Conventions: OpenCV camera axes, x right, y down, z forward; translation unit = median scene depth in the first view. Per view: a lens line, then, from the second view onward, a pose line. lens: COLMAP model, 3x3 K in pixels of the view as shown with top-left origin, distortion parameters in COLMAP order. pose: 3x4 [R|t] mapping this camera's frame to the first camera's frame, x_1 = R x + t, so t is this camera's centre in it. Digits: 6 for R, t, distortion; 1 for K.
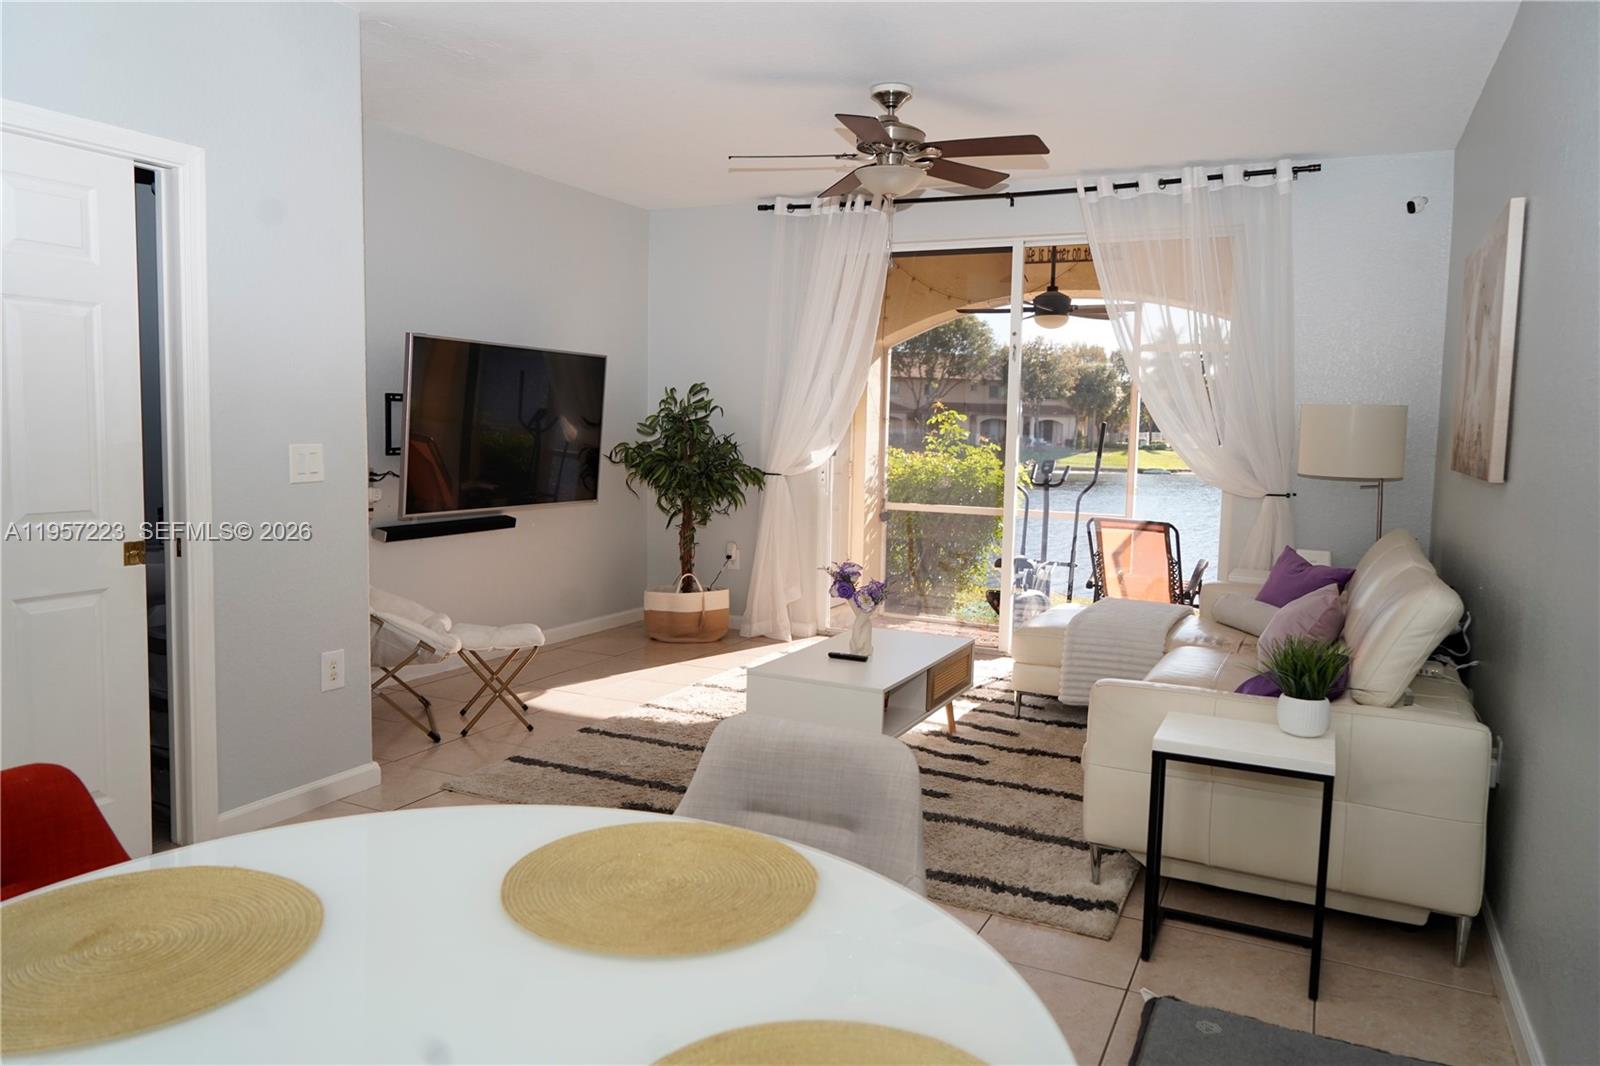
lens RADIAL K [[1087.5, 0, 800.5], [0, 1087.5, 513.0], [0, 0, 1]] dist [-0.005979, 0.001748]
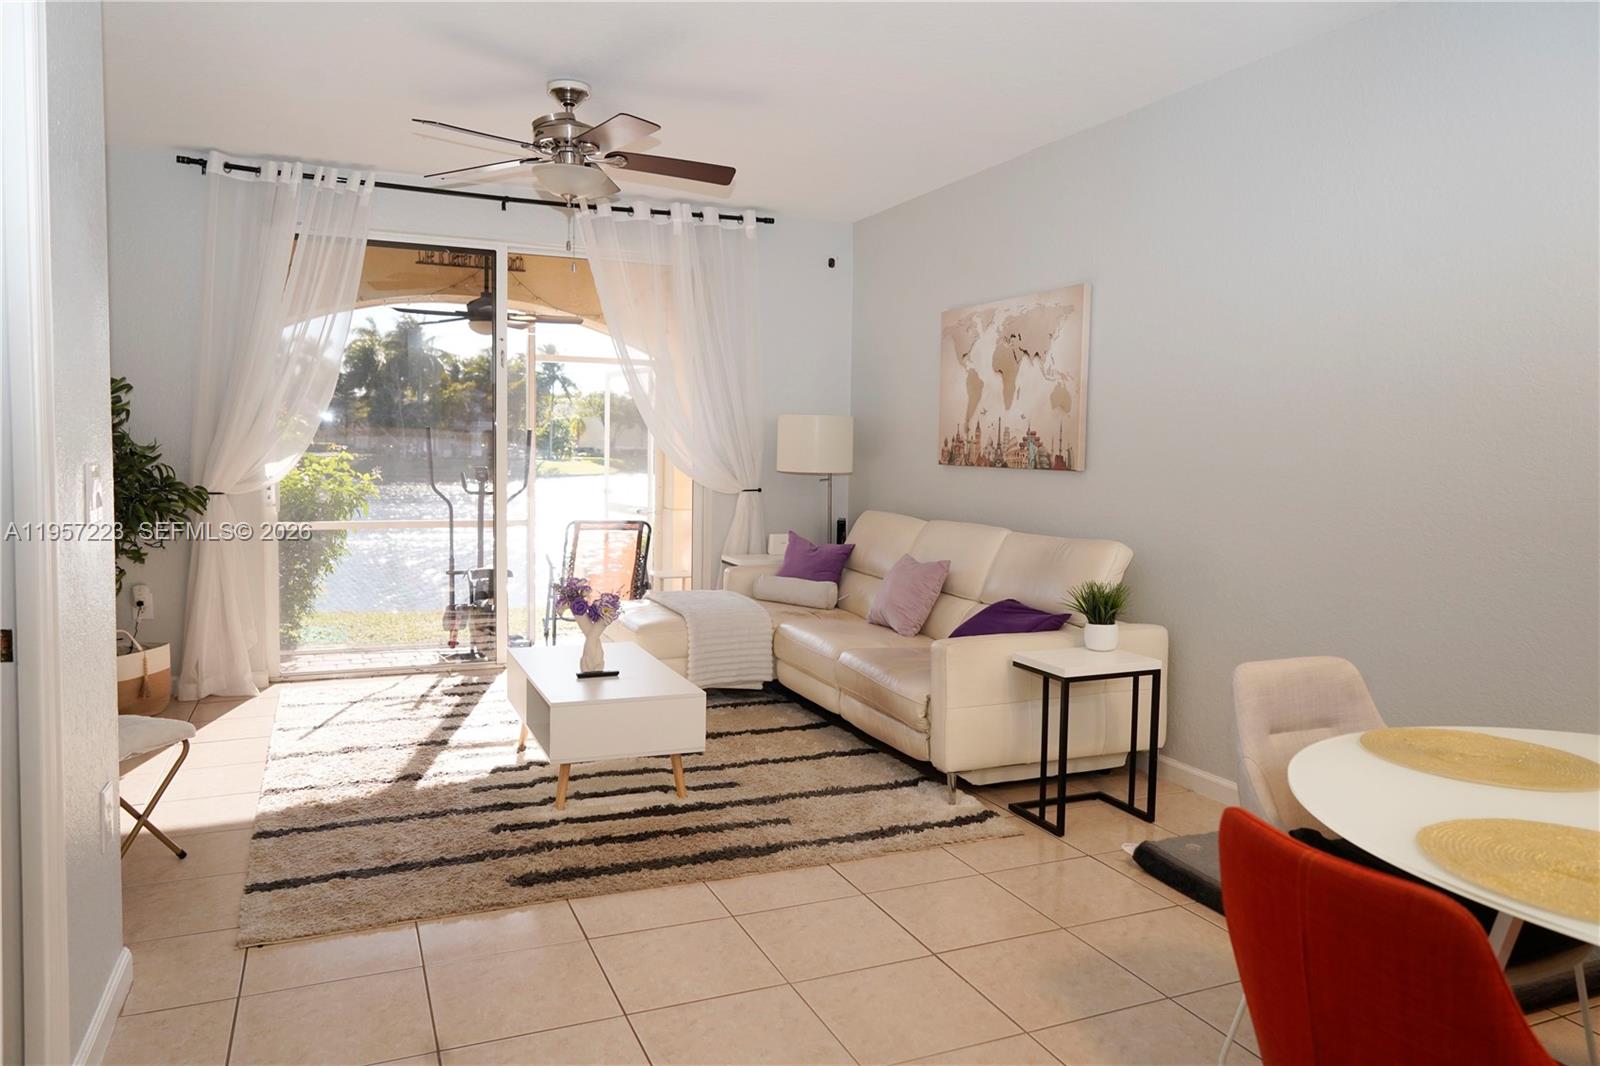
lens RADIAL K [[1087.5, 0, 800.5], [0, 1087.5, 513.0], [0, 0, 1]] dist [-0.005979, 0.001748]
pose [[0.654120, -0.058478, 0.754127, -0.496860], [0.062069, 0.997794, 0.023534, -0.019098], [-0.753840, 0.031414, 0.656307, 0.205100]]
